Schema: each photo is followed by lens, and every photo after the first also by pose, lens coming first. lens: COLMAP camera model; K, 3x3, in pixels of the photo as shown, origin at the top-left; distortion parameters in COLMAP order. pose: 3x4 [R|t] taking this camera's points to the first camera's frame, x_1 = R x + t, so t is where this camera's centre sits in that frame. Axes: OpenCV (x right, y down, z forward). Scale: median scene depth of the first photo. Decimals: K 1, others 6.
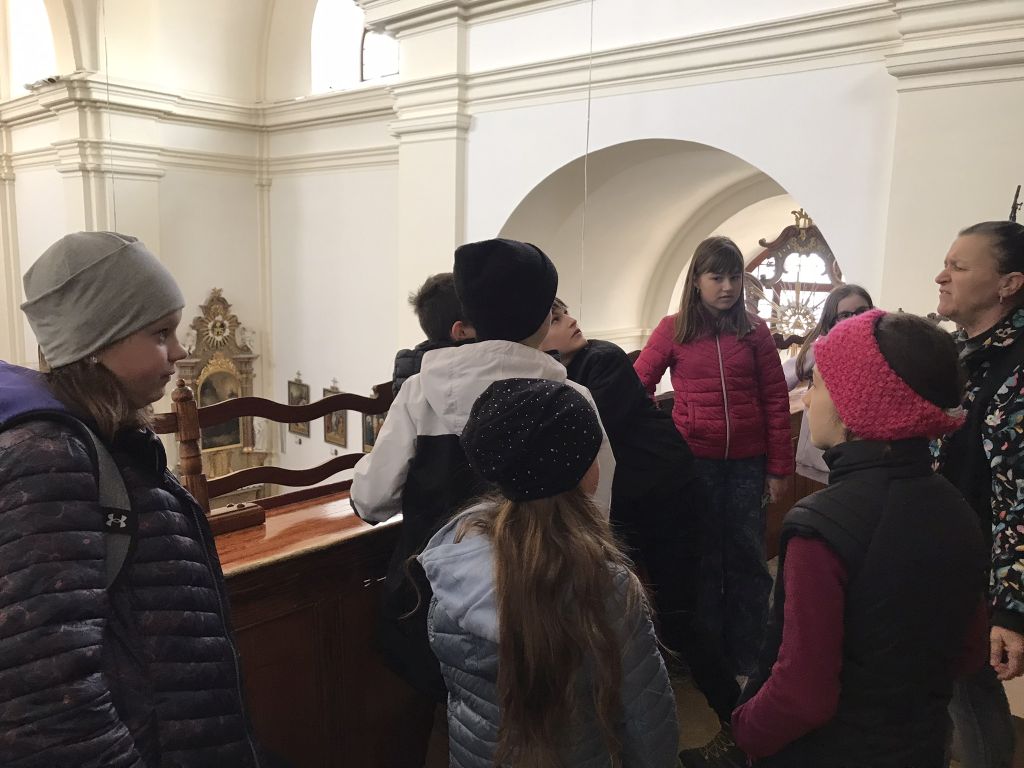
lens RADIAL K [[836.0, 0, 512.0], [0, 836.0, 384.0], [0, 0, 1]] dist [-0.001219, 0.004520]
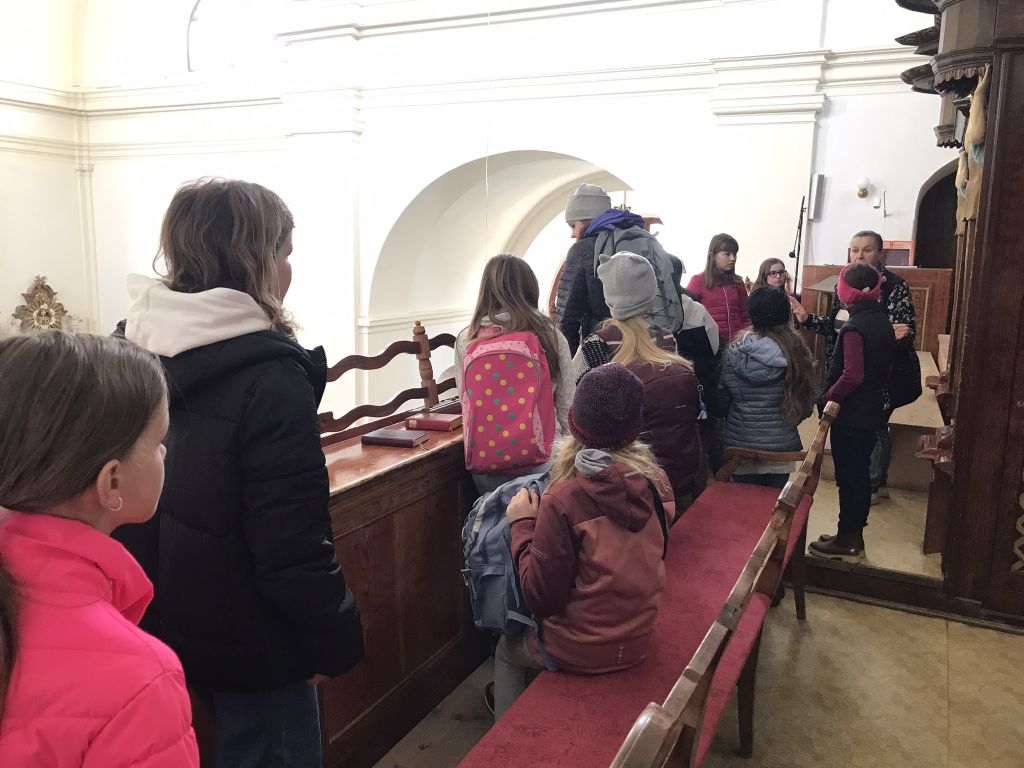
lens RADIAL K [[834.3, 0, 512.0], [0, 834.3, 384.0], [0, 0, 1]] dist [0.036544, -0.035247]
pose [[0.958401, -0.050313, 0.280955, -0.179612], [0.045750, 0.998693, 0.022778, 0.024229], [-0.281734, -0.008977, 0.959451, -0.165697]]
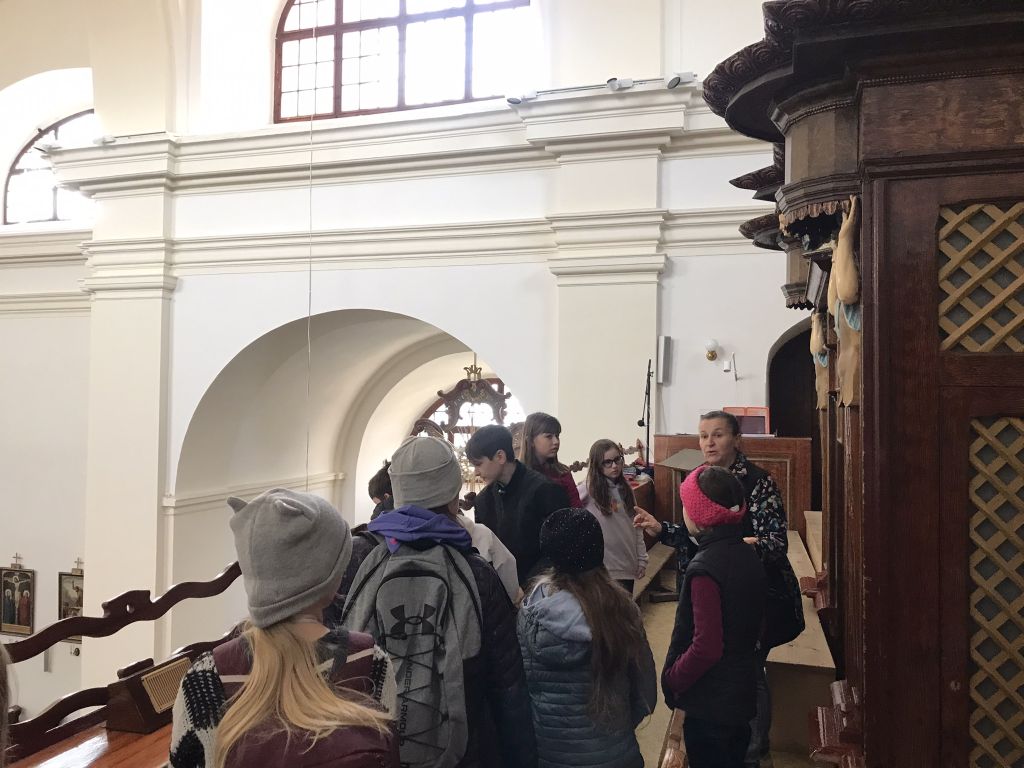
lens RADIAL K [[834.3, 0, 512.0], [0, 834.3, 384.0], [0, 0, 1]] dist [0.036544, -0.035247]
pose [[0.905618, -0.004857, 0.424067, -0.103596], [0.076032, 0.985593, -0.151082, 0.000199], [-0.417223, 0.169065, 0.892940, -0.078456]]
